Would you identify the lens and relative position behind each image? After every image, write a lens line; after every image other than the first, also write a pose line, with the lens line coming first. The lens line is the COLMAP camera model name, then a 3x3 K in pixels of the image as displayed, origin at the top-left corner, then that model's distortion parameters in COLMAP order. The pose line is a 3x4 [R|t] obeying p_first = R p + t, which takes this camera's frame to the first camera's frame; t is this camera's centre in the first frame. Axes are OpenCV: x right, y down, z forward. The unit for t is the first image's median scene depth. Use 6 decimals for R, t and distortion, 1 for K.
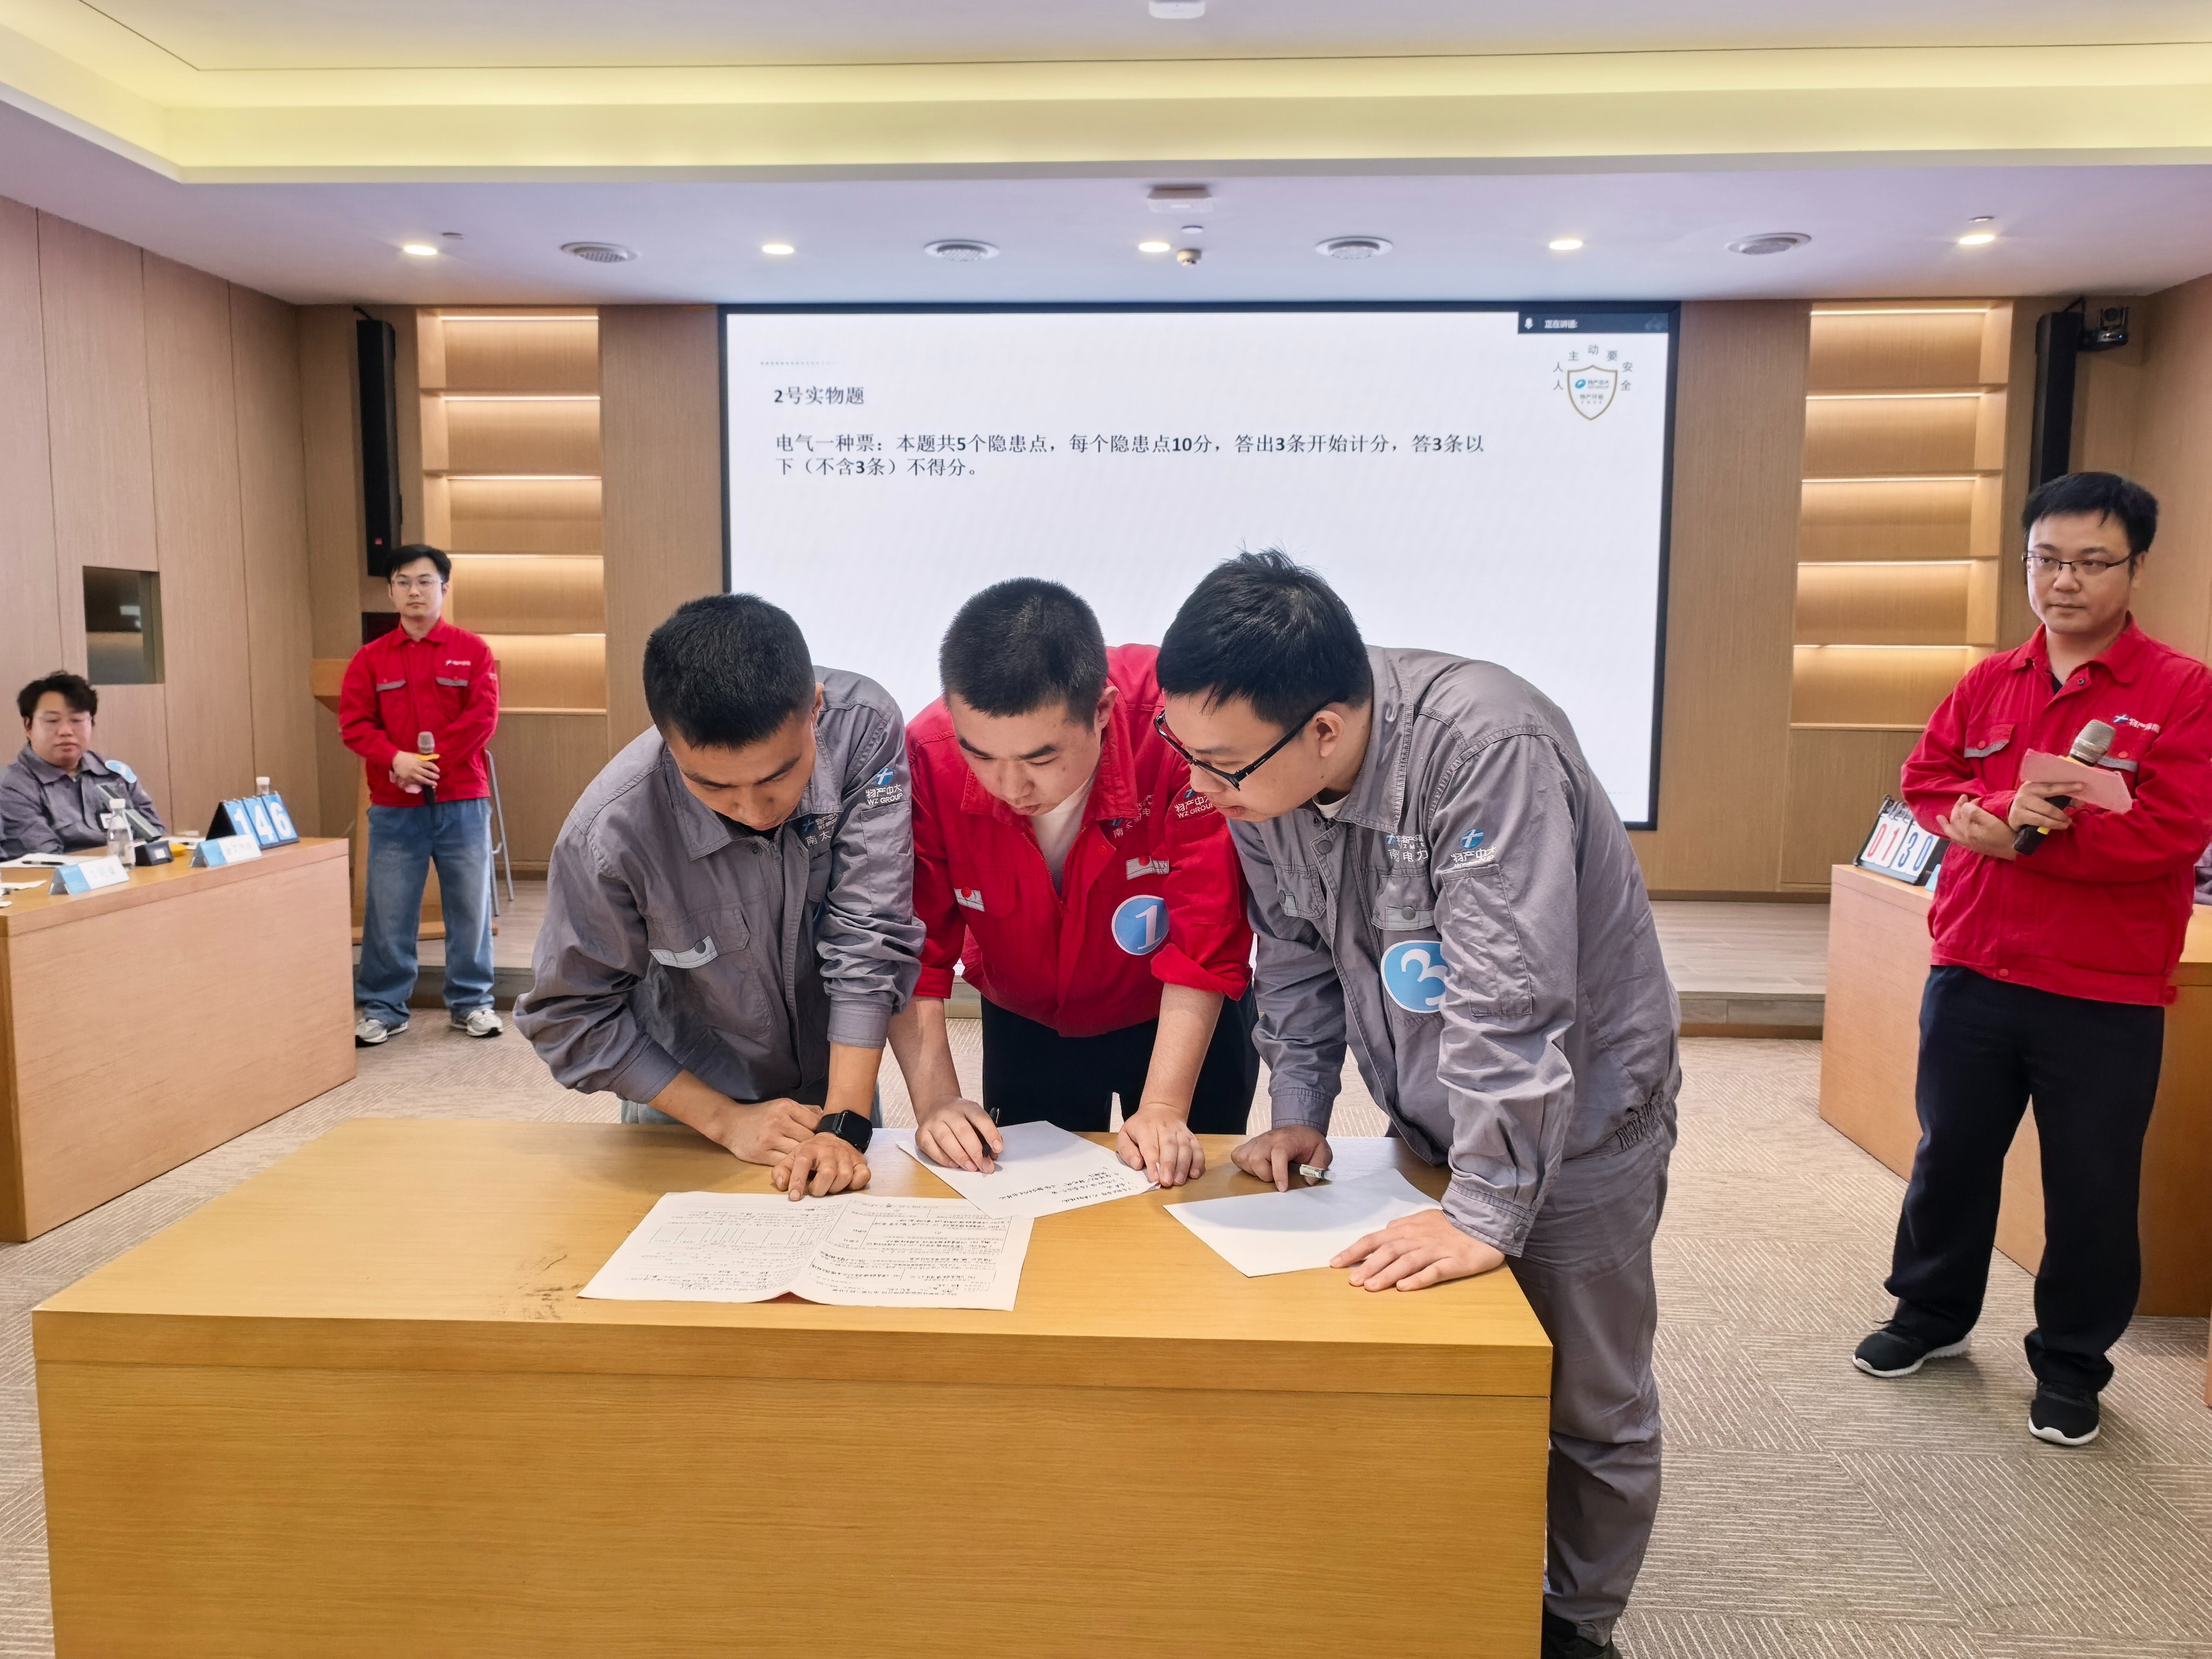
lens RADIAL K [[1626.5, 0, 1107.9], [0, 1626.5, 812.4], [0, 0, 1]] dist [-0.001683, 0.002606]
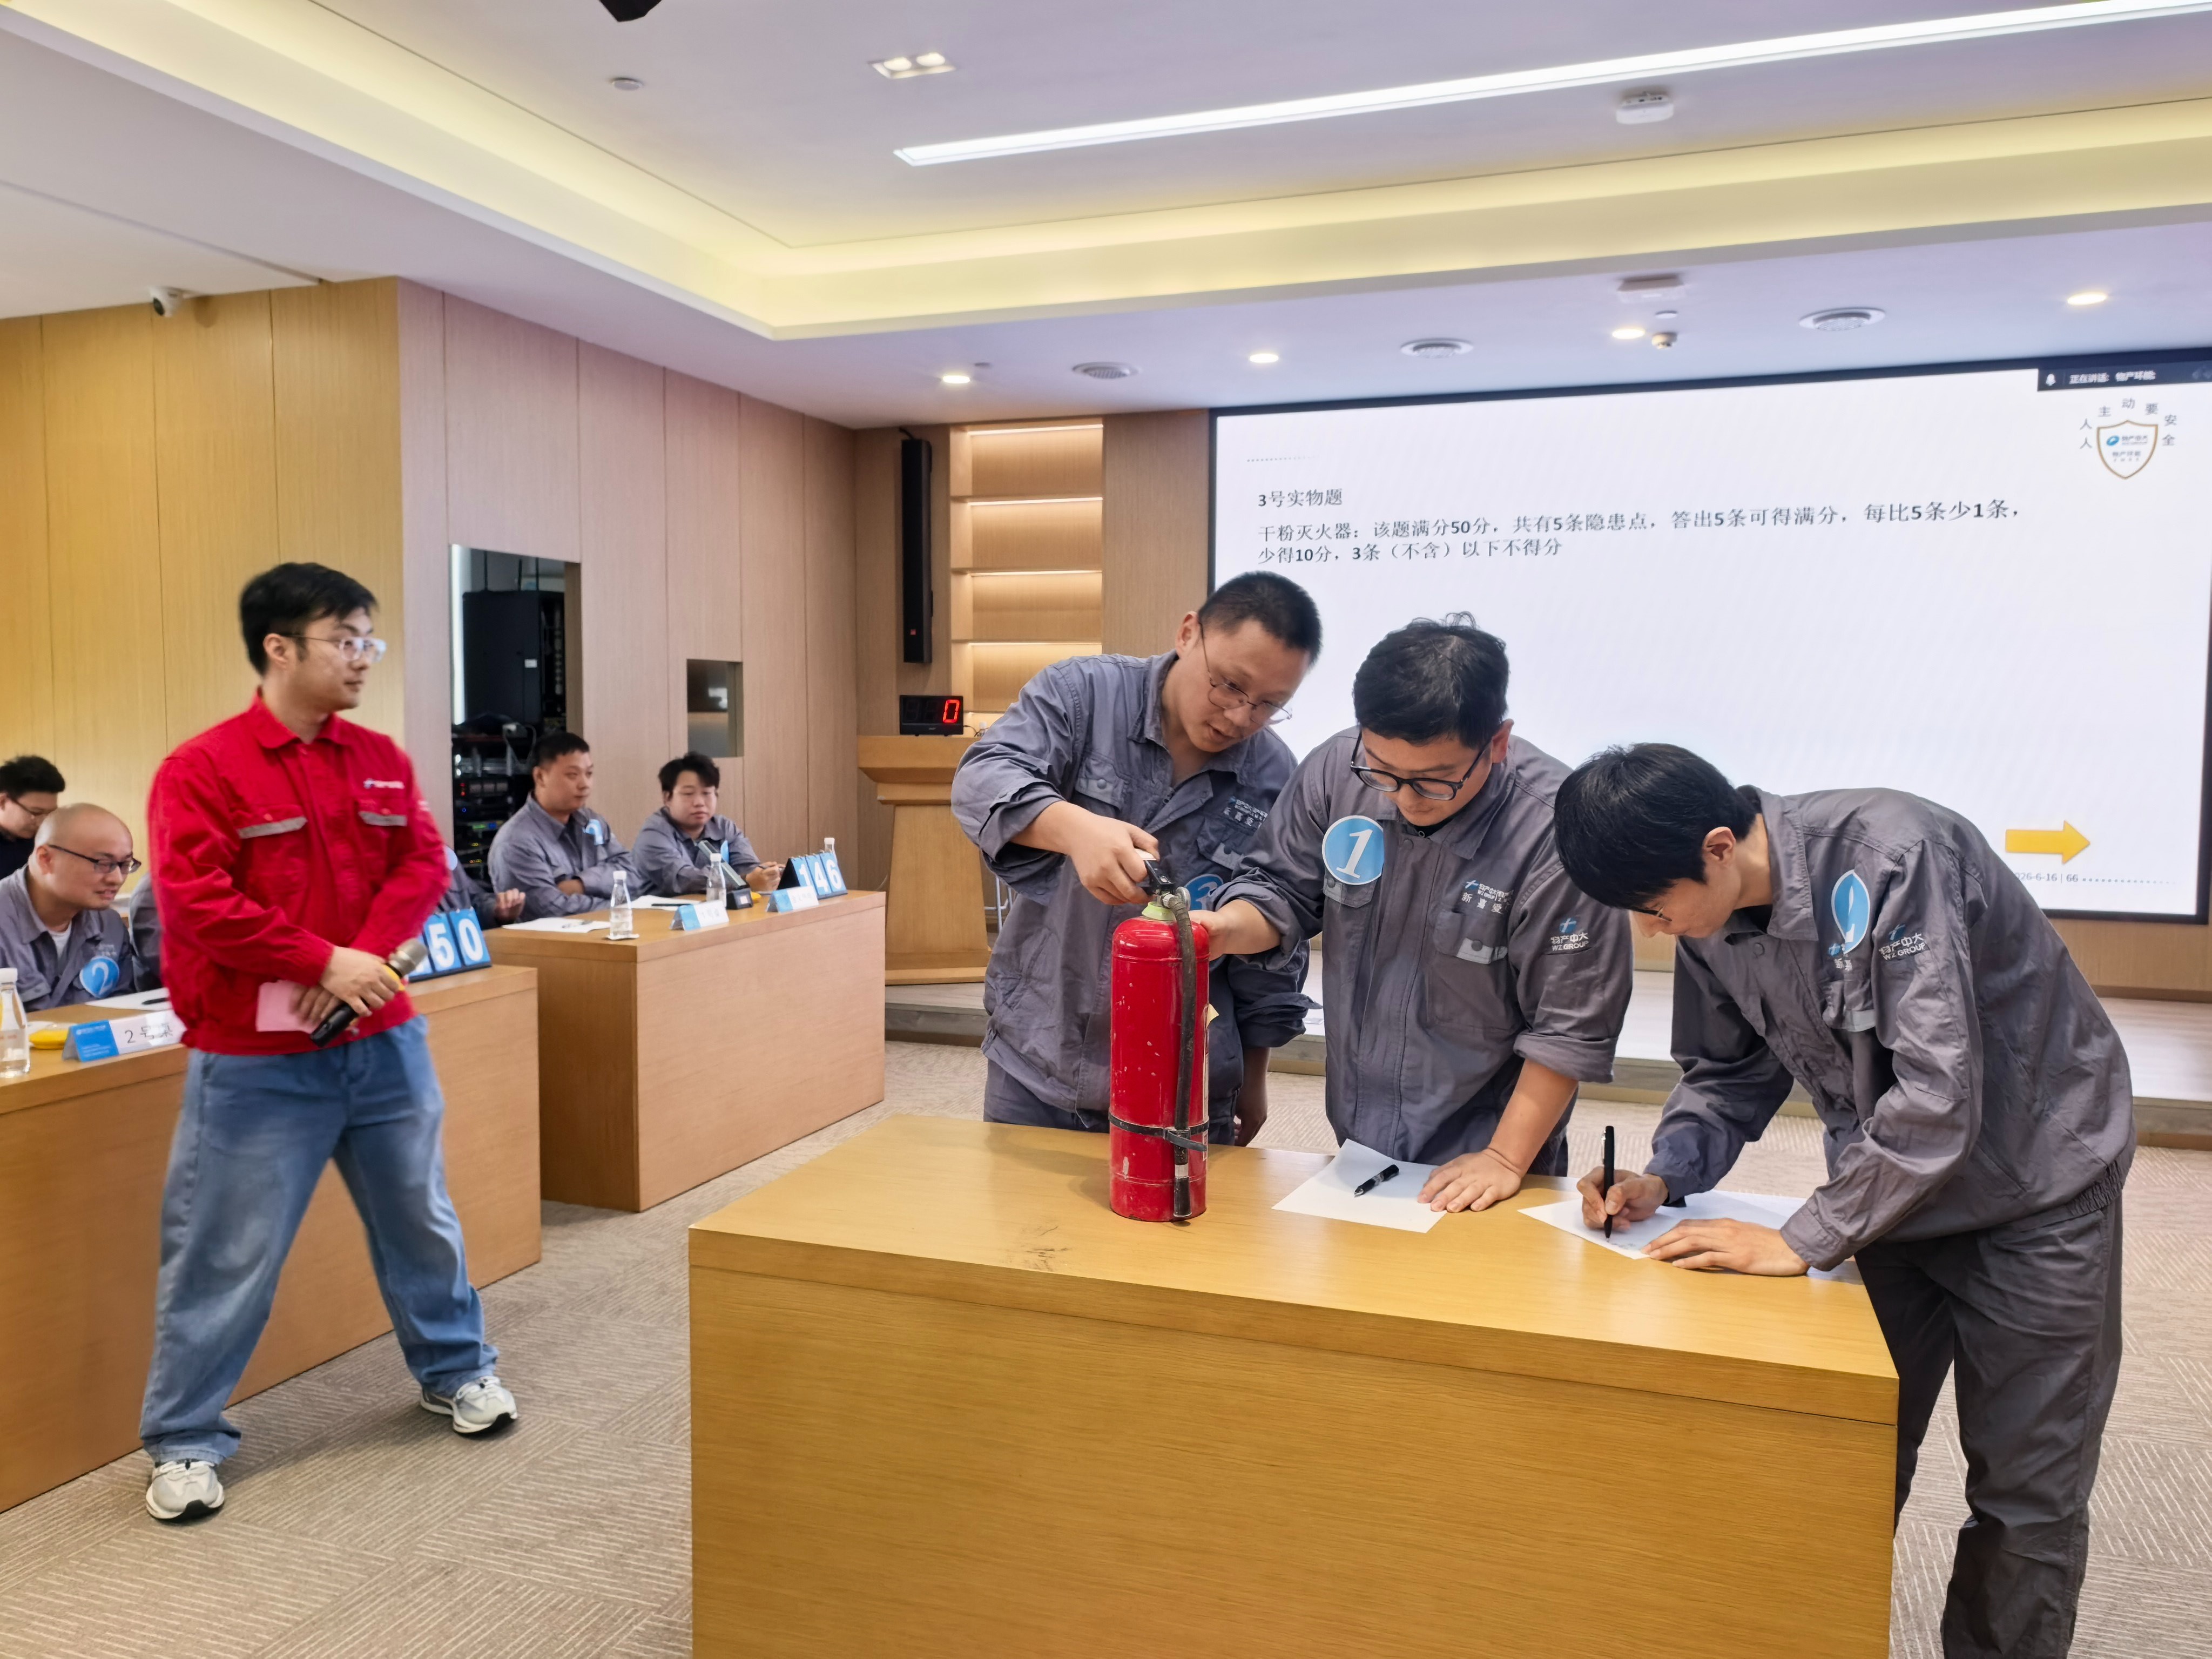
lens RADIAL K [[1637.0, 0, 1104.1], [0, 1637.0, 811.8], [0, 0, 1]] dist [-0.005633, 0.001681]
pose [[0.956238, 0.014348, -0.292237, 0.022047], [-0.026949, 0.998870, -0.039138, 0.000134], [0.291345, 0.045301, 0.955545, -0.070696]]
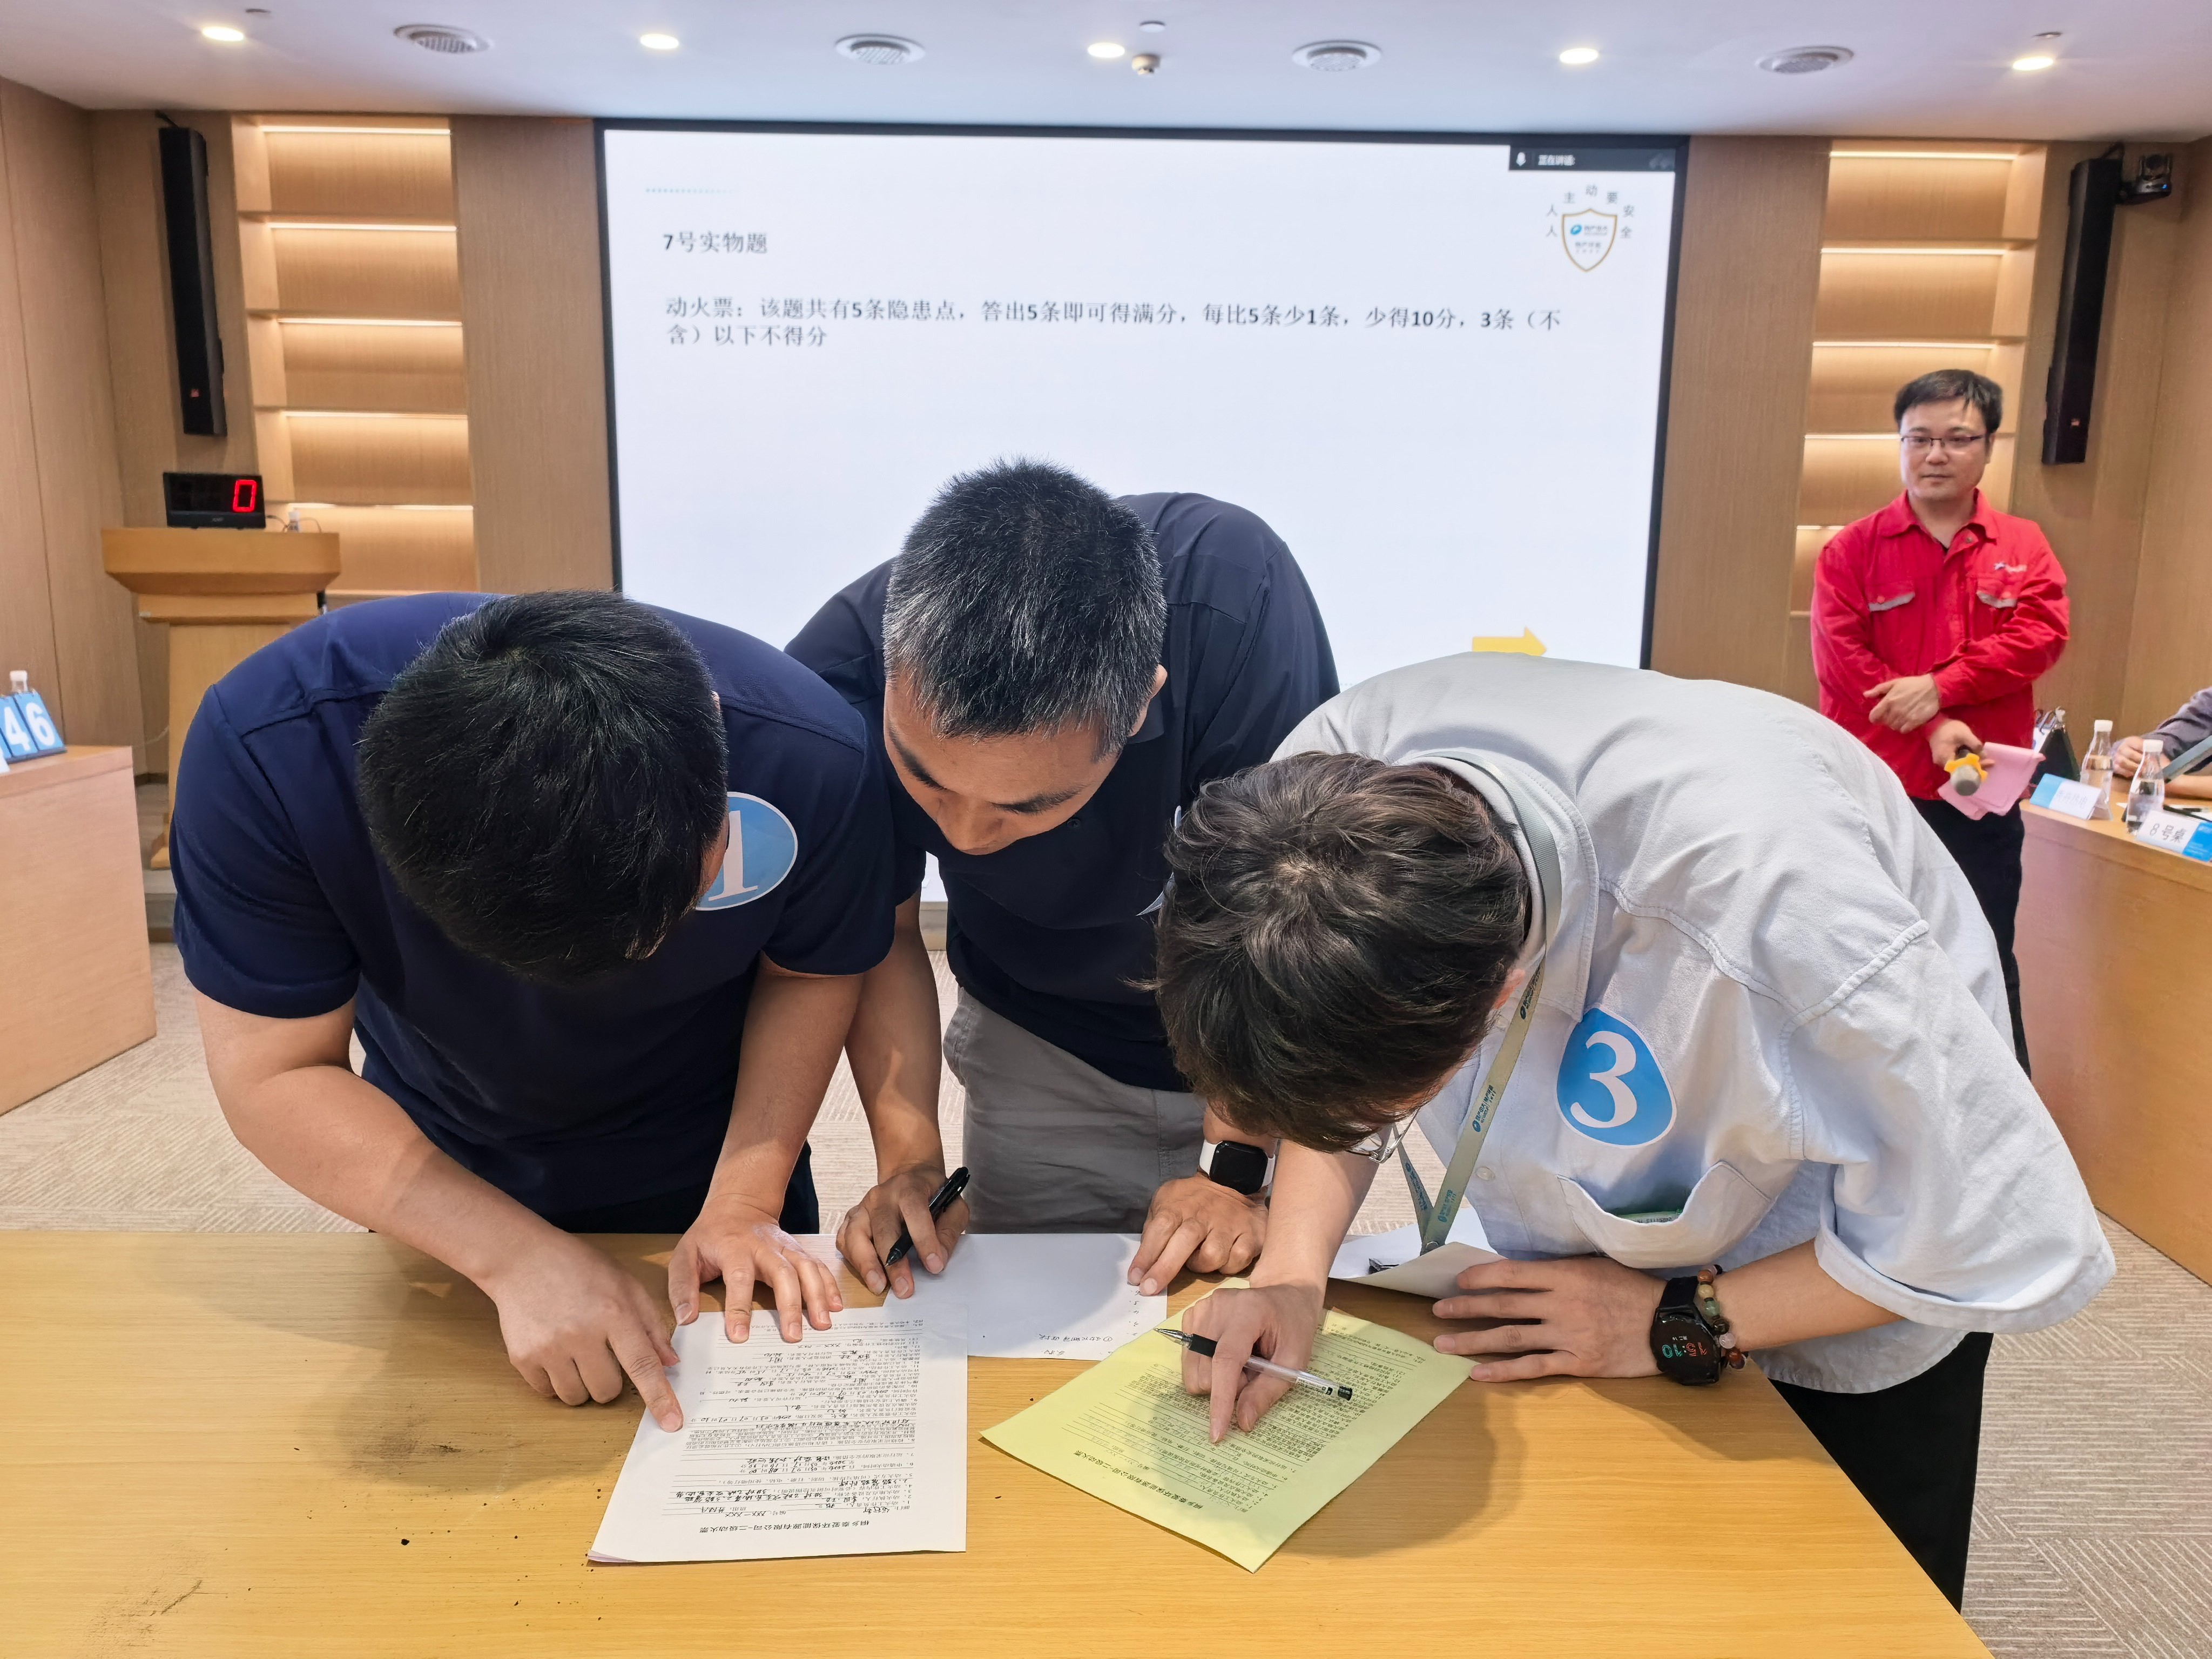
lens RADIAL K [[1603.7, 0, 1116.8], [0, 1603.7, 818.6], [0, 0, 1]] dist [0.058229, -0.068986]
pose [[0.998298, -0.004473, 0.058153, -0.021307], [0.000335, 0.997478, 0.070975, -0.005409], [-0.058324, -0.070835, 0.995781, 0.150253]]
